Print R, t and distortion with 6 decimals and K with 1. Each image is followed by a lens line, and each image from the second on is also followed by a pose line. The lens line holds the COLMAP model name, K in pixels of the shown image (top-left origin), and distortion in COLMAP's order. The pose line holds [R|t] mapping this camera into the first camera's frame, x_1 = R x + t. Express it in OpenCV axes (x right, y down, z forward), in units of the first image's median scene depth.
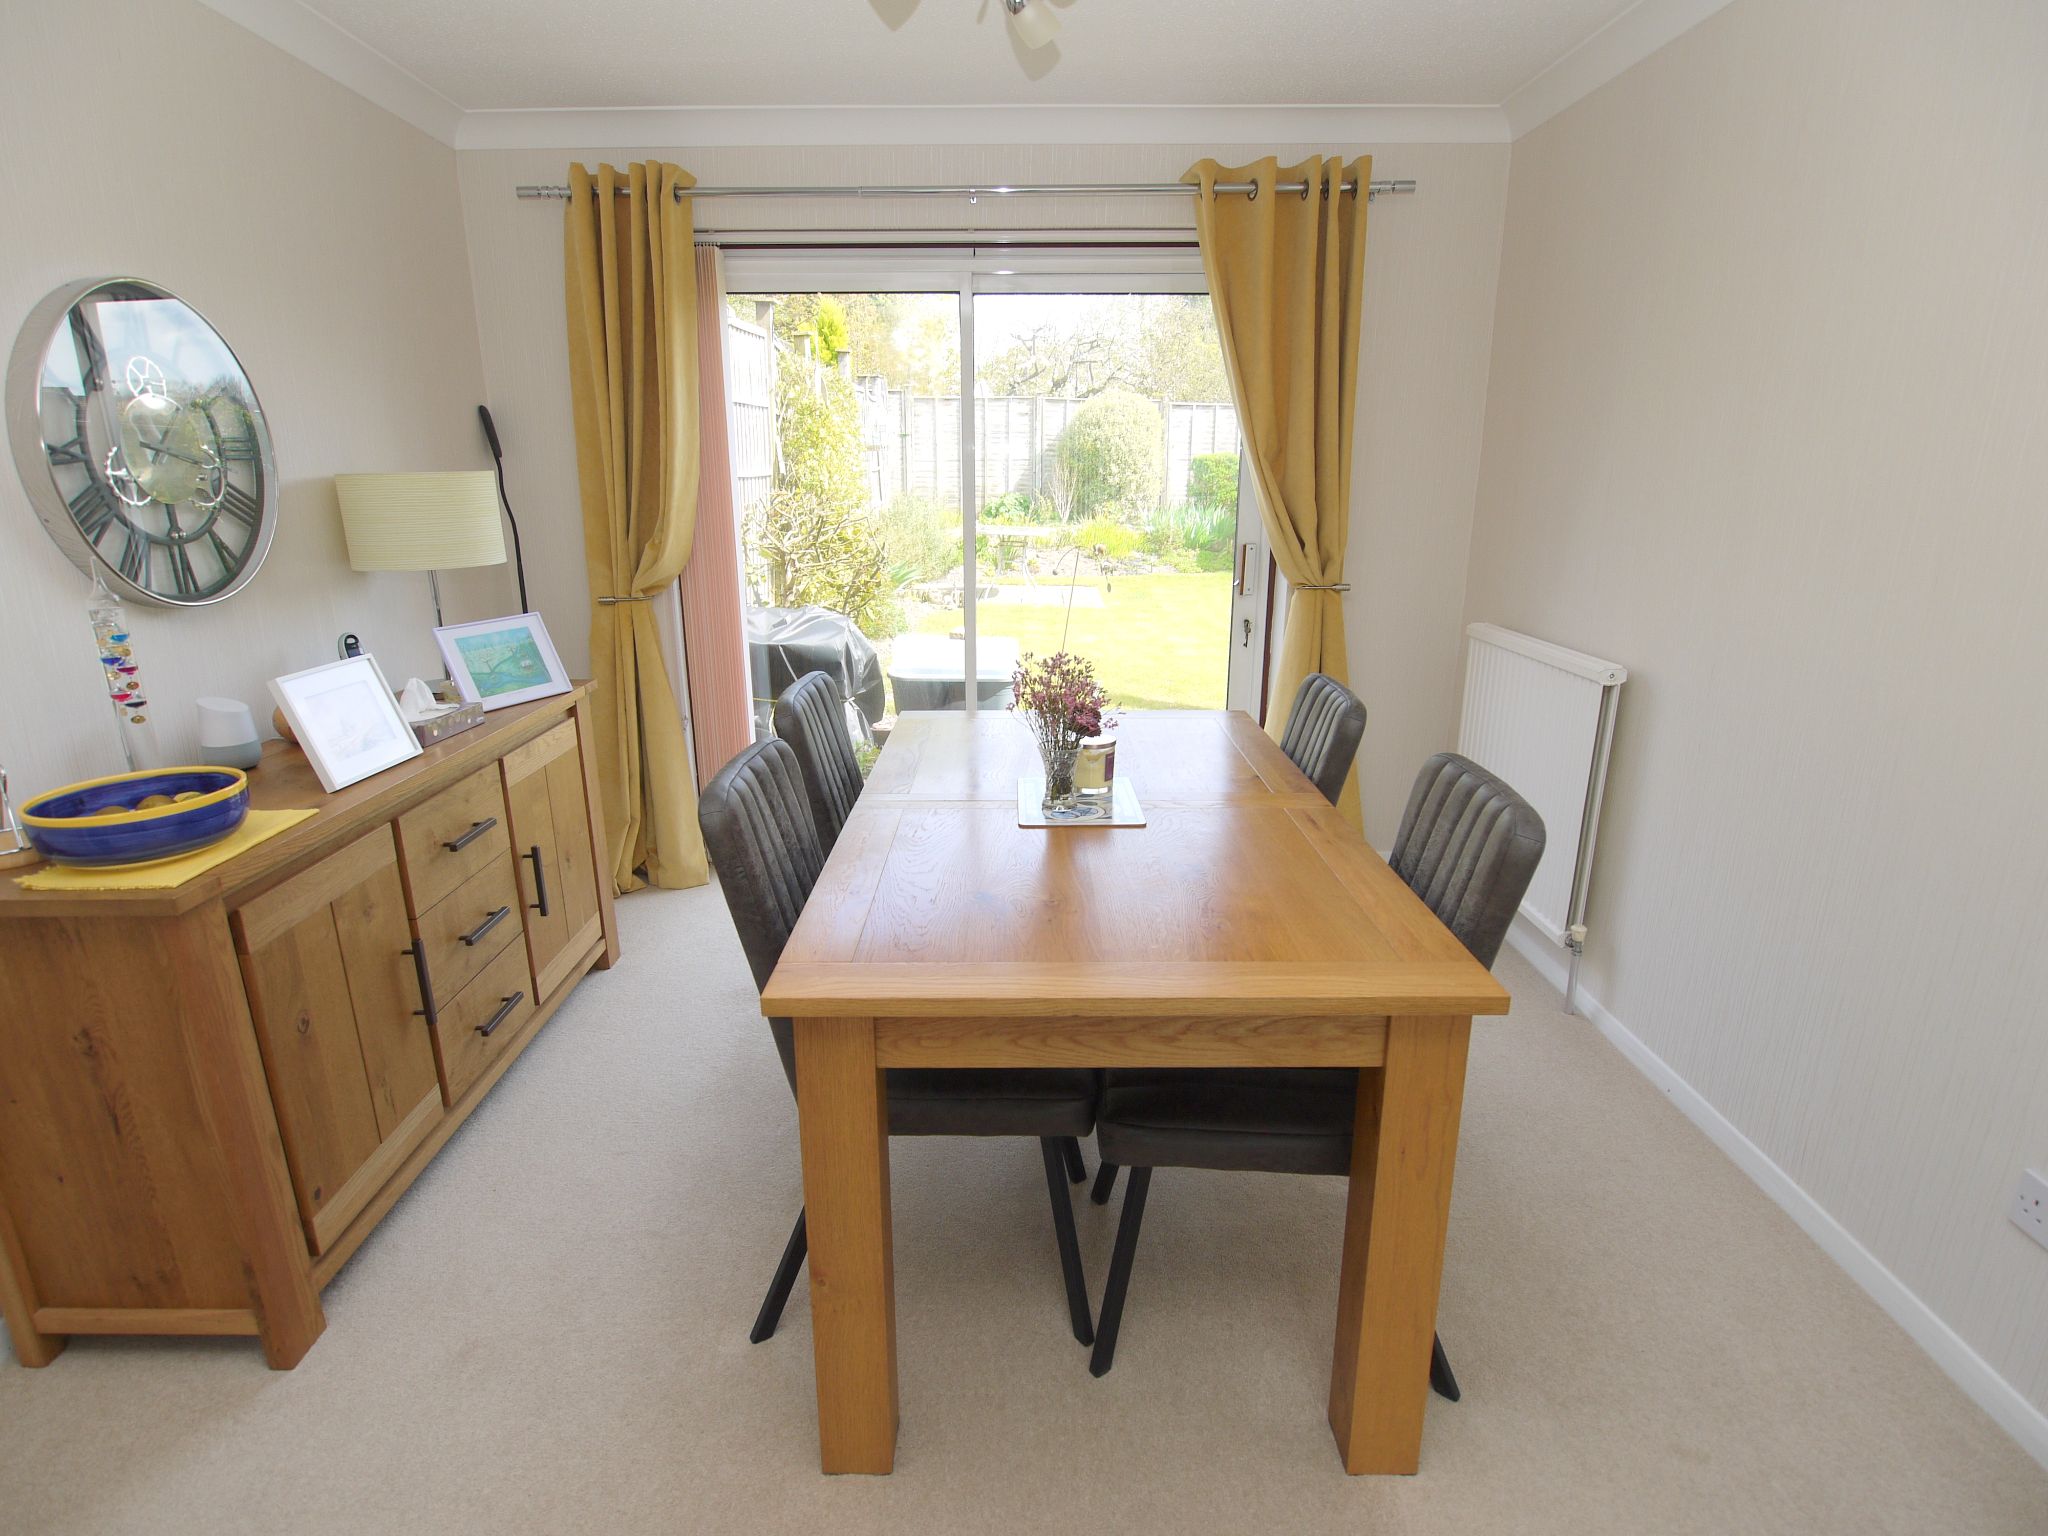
lens RADIAL K [[1059.0, 0, 1016.1], [0, 1059.0, 764.1], [0, 0, 1]] dist [-0.000153, 0.000328]
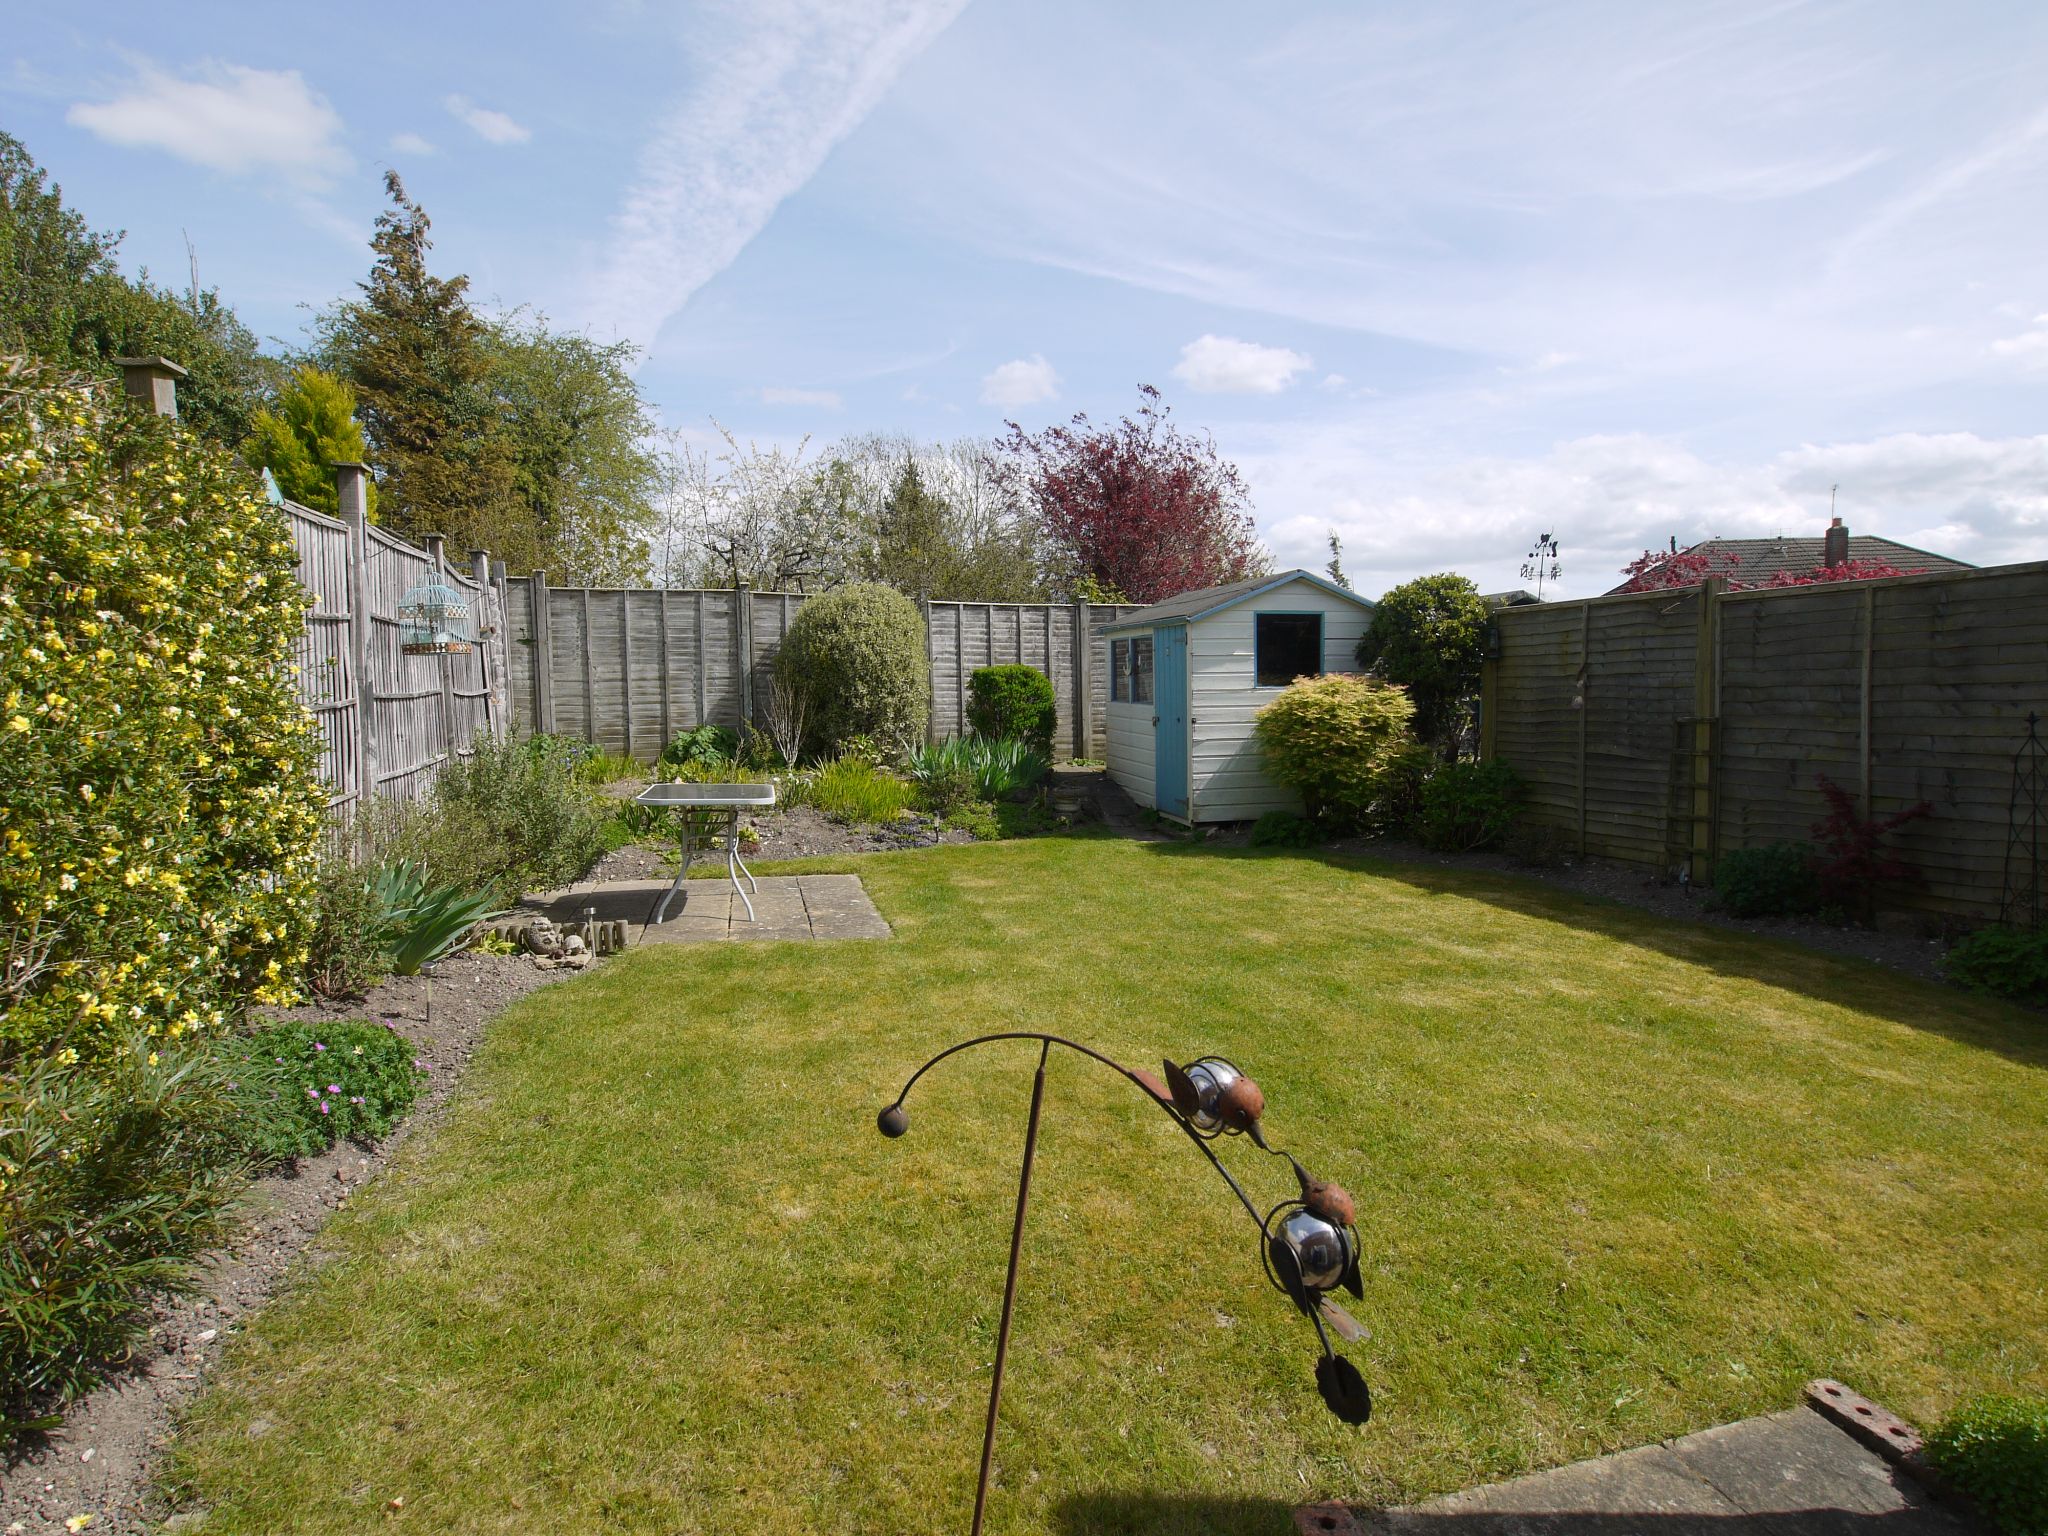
lens RADIAL K [[1059.0, 0, 1016.2], [0, 1059.0, 771.4], [0, 0, 1]] dist [-0.000153, 0.000328]
pose [[0.962106, -0.035030, 0.270415, 0.002057], [0.088674, 0.978004, -0.188801, -0.089470], [-0.257853, 0.205626, 0.944050, 0.343104]]
